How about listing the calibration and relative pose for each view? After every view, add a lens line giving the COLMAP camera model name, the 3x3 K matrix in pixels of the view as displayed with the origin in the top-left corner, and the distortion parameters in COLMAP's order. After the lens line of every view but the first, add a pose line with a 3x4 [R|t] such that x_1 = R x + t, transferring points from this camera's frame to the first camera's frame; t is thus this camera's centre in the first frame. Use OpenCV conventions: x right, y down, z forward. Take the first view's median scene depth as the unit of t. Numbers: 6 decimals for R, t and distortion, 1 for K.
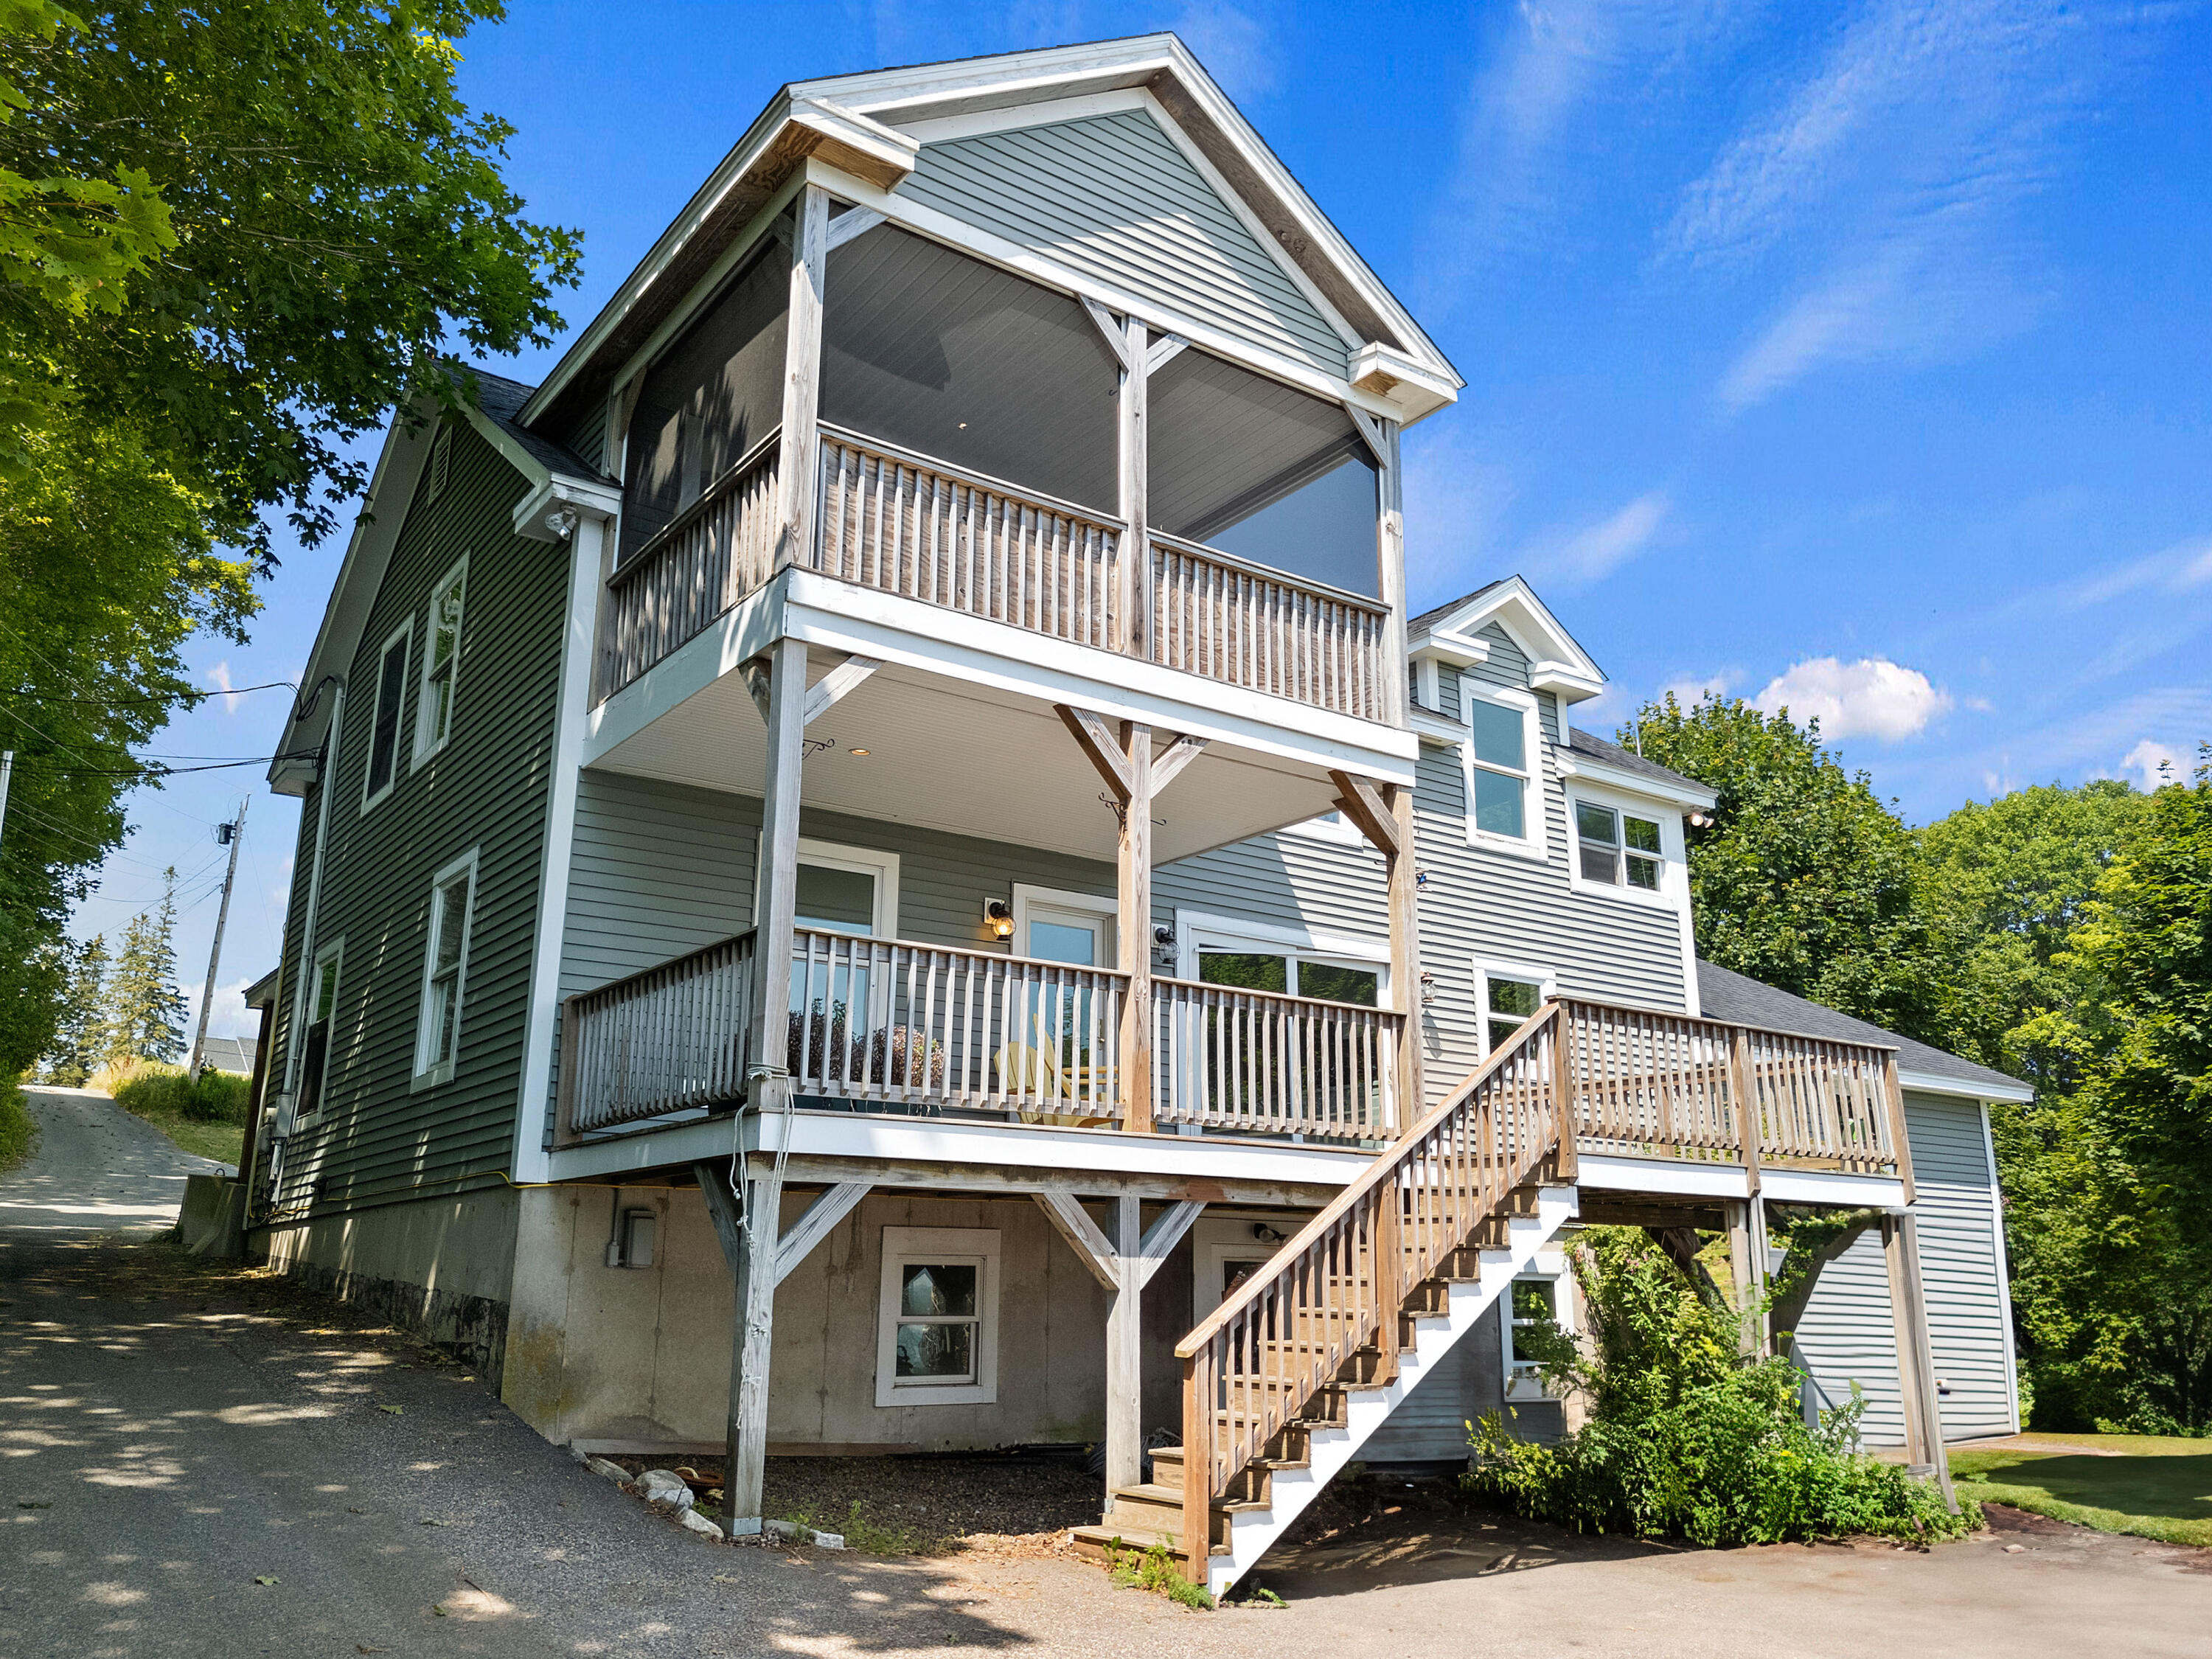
lens RADIAL K [[1789.1, 0, 1106.0], [0, 1789.1, 829.5], [0, 0, 1]] dist [-0.008938, -0.004558]
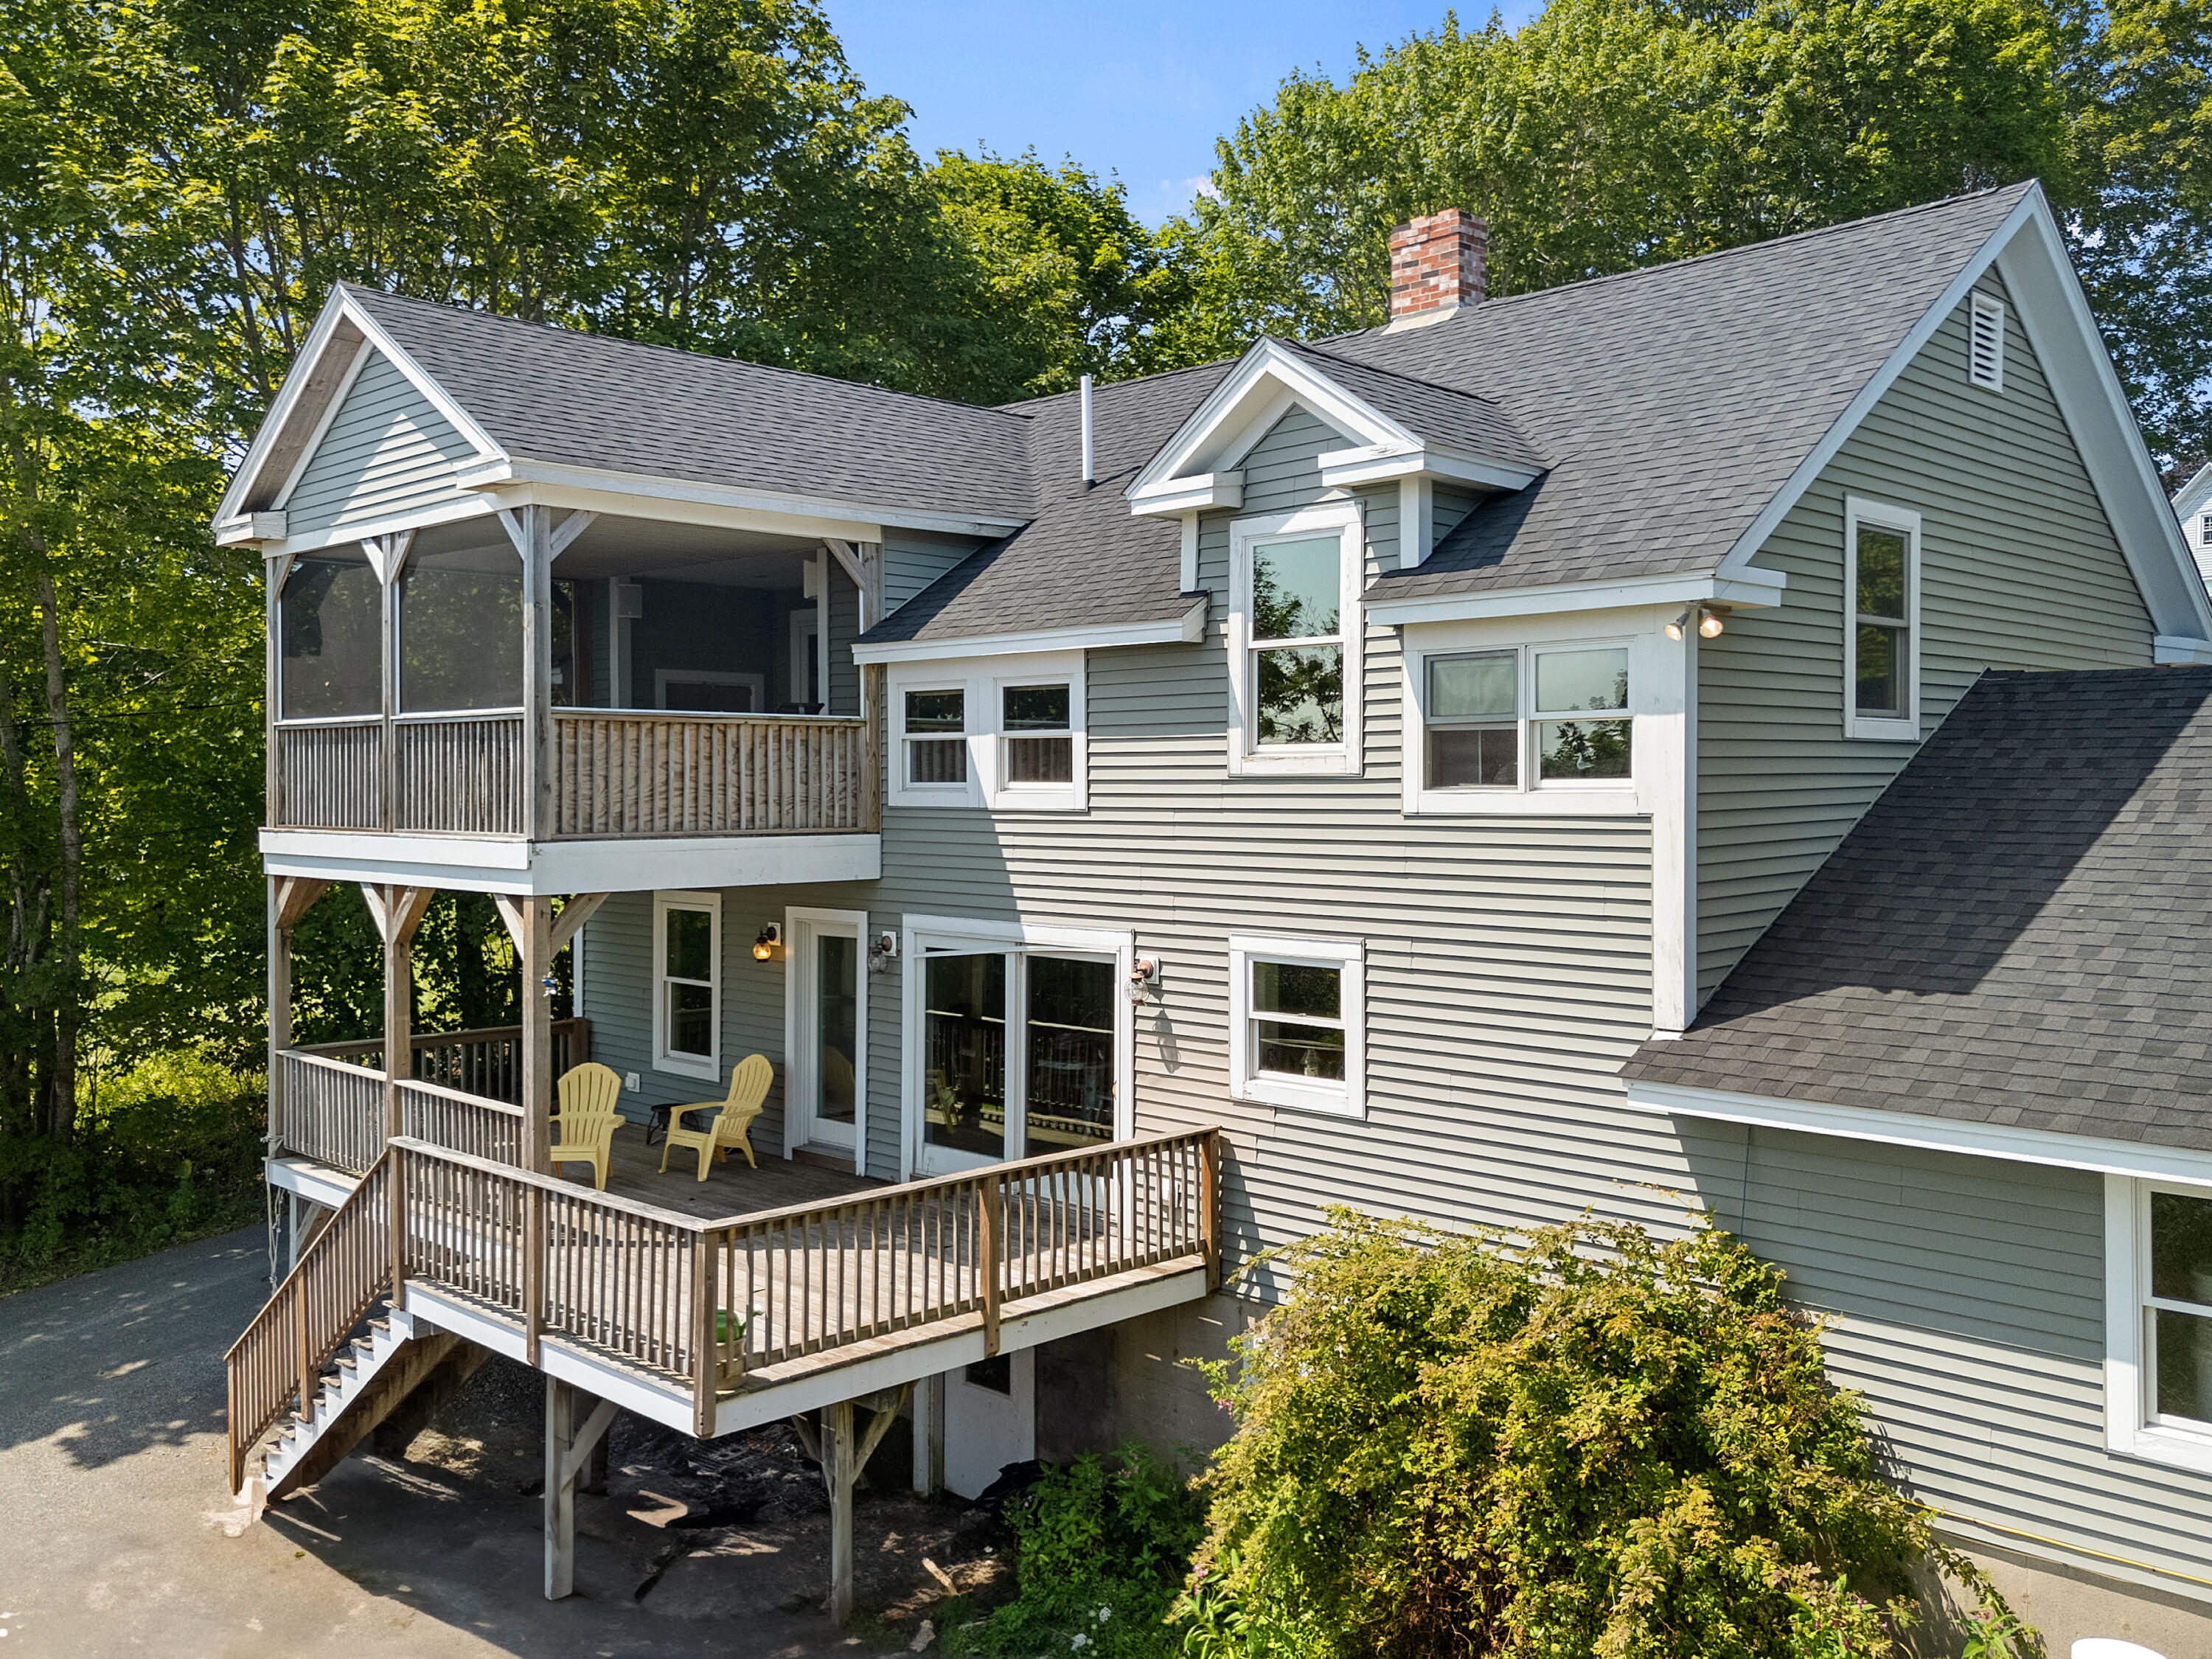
lens RADIAL K [[1789.1, 0, 1106.0], [0, 1789.1, 829.5], [0, 0, 1]] dist [-0.008938, -0.004558]
pose [[0.174558, 0.006247, -0.984627, 0.909533], [0.250514, 0.966792, 0.050546, -0.018933], [0.952246, -0.255486, 0.167196, 0.846115]]
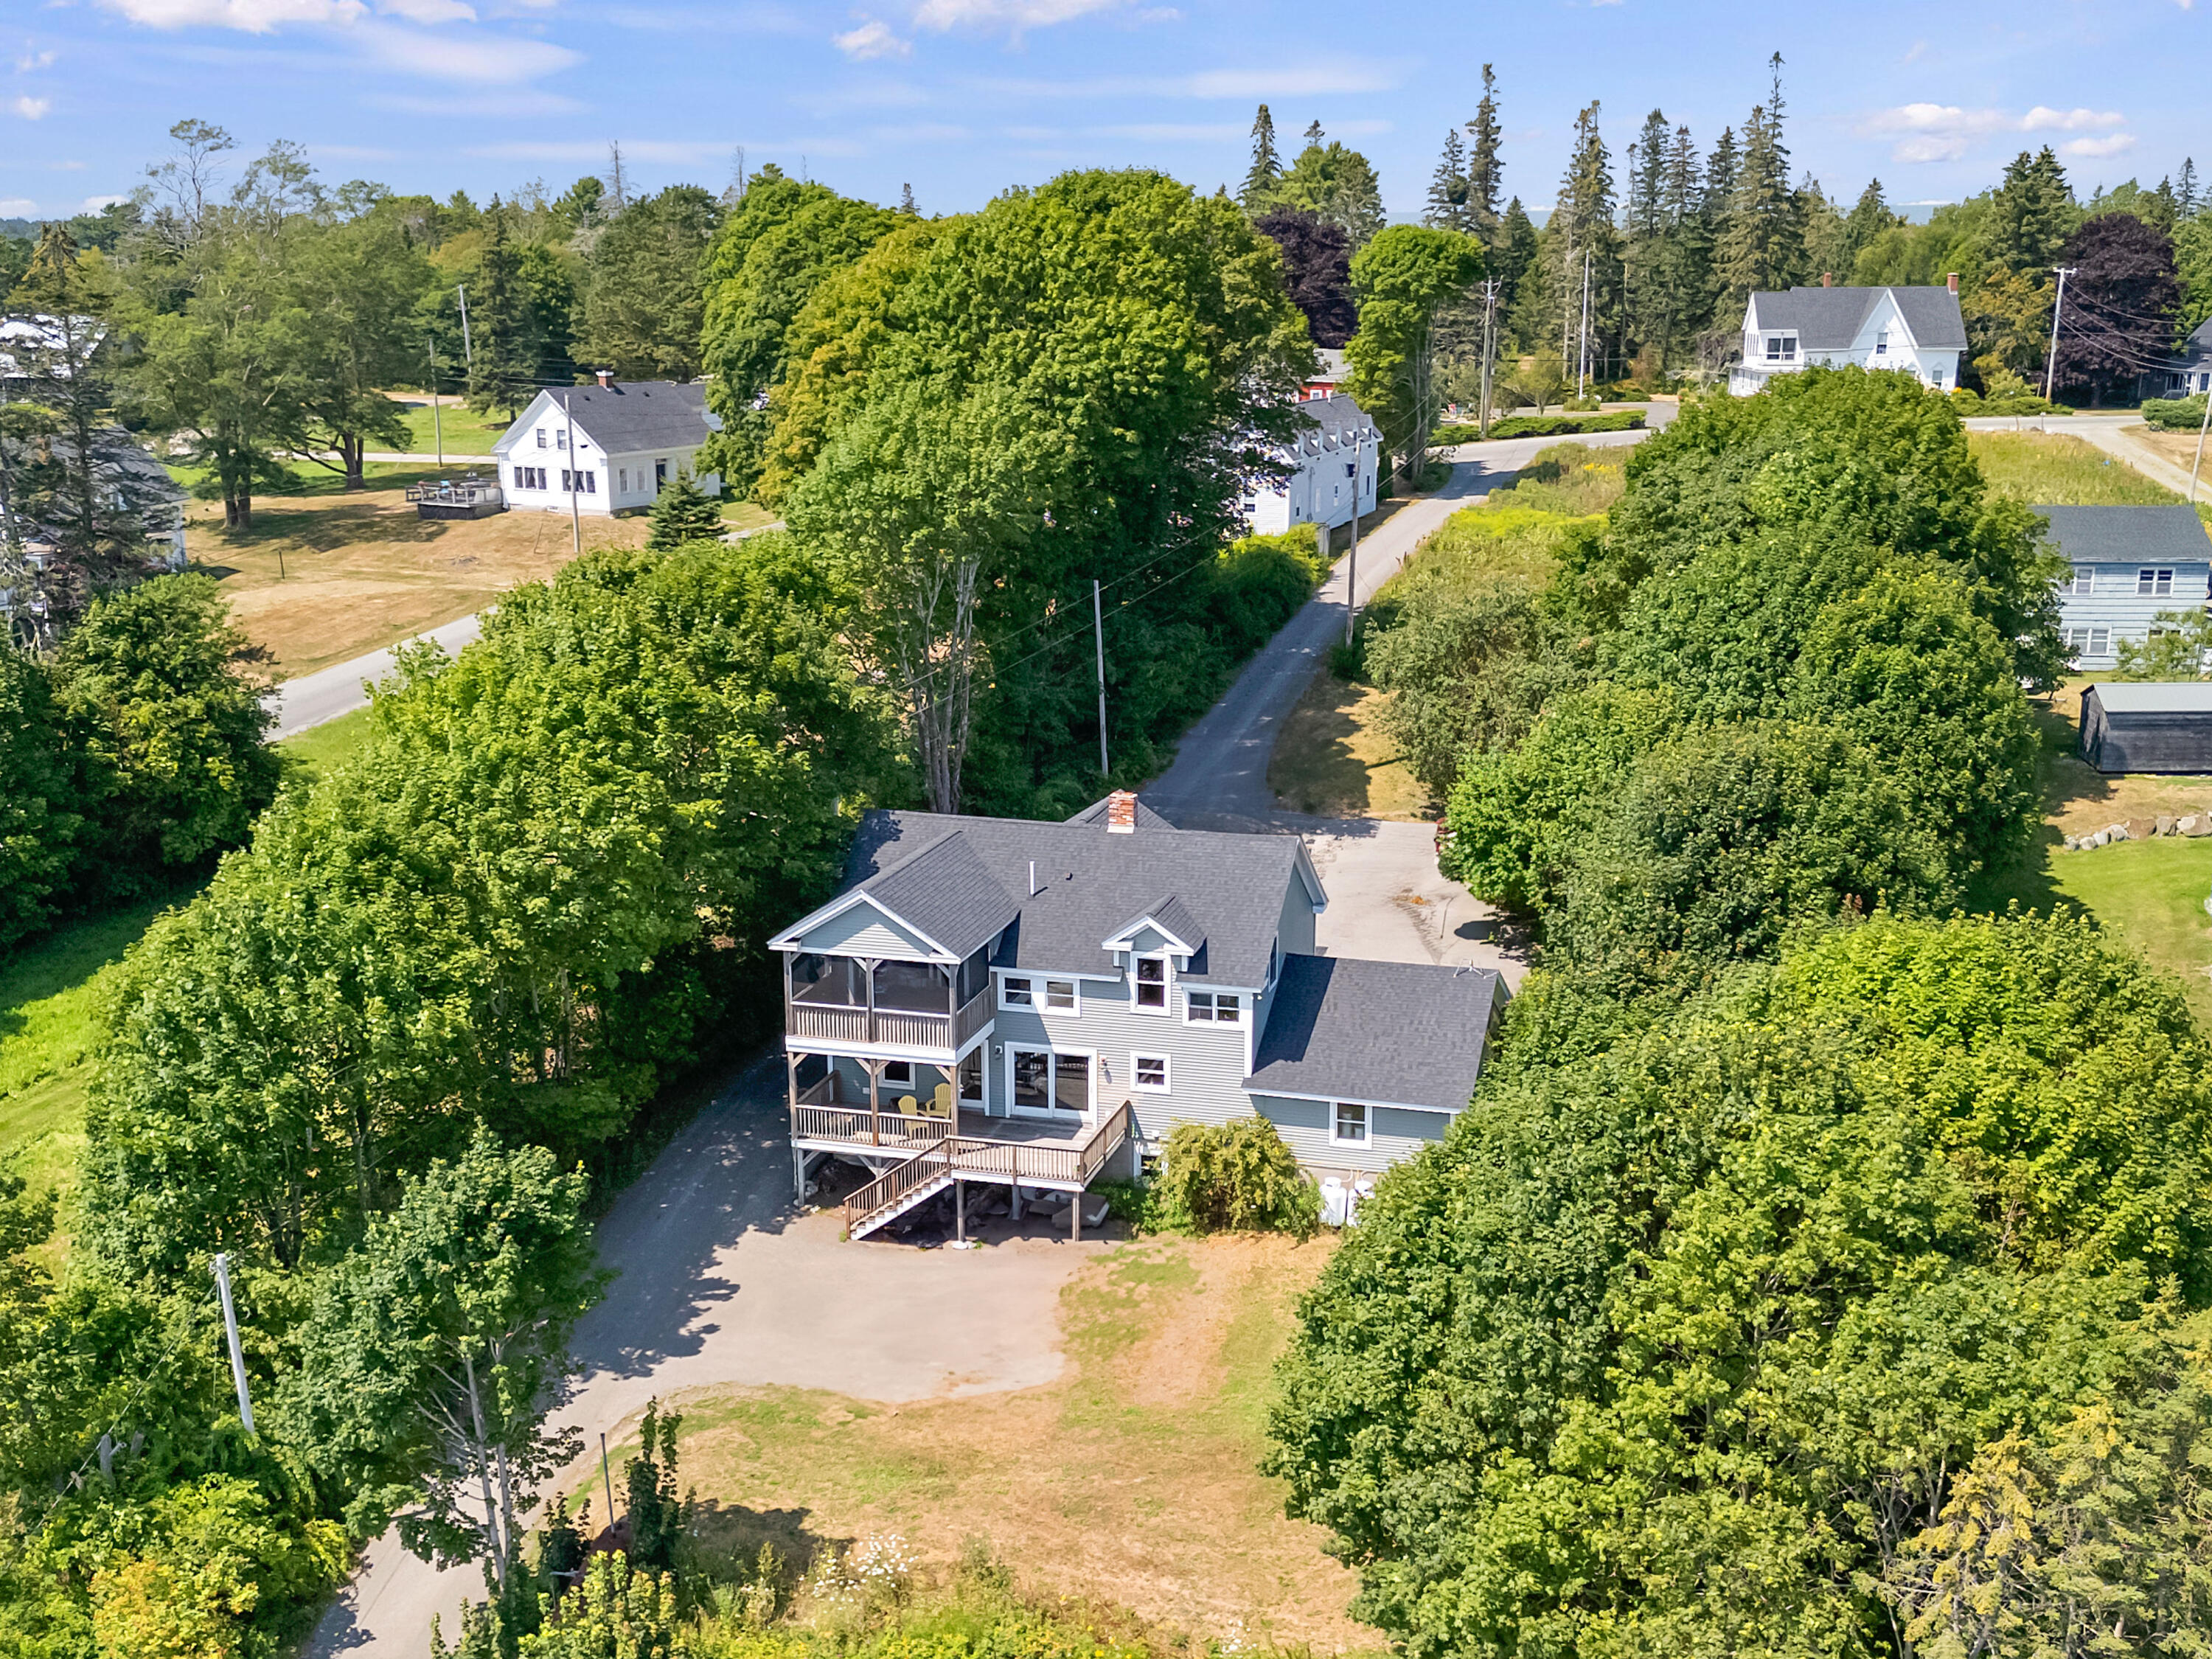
lens RADIAL K [[1789.1, 0, 1106.0], [0, 1789.1, 829.5], [0, 0, 1]] dist [-0.008938, -0.004558]
pose [[0.621523, 0.138330, -0.771086, 2.348038], [0.210690, 0.918506, 0.334600, -1.225281], [0.754532, -0.370422, 0.541728, -0.449564]]
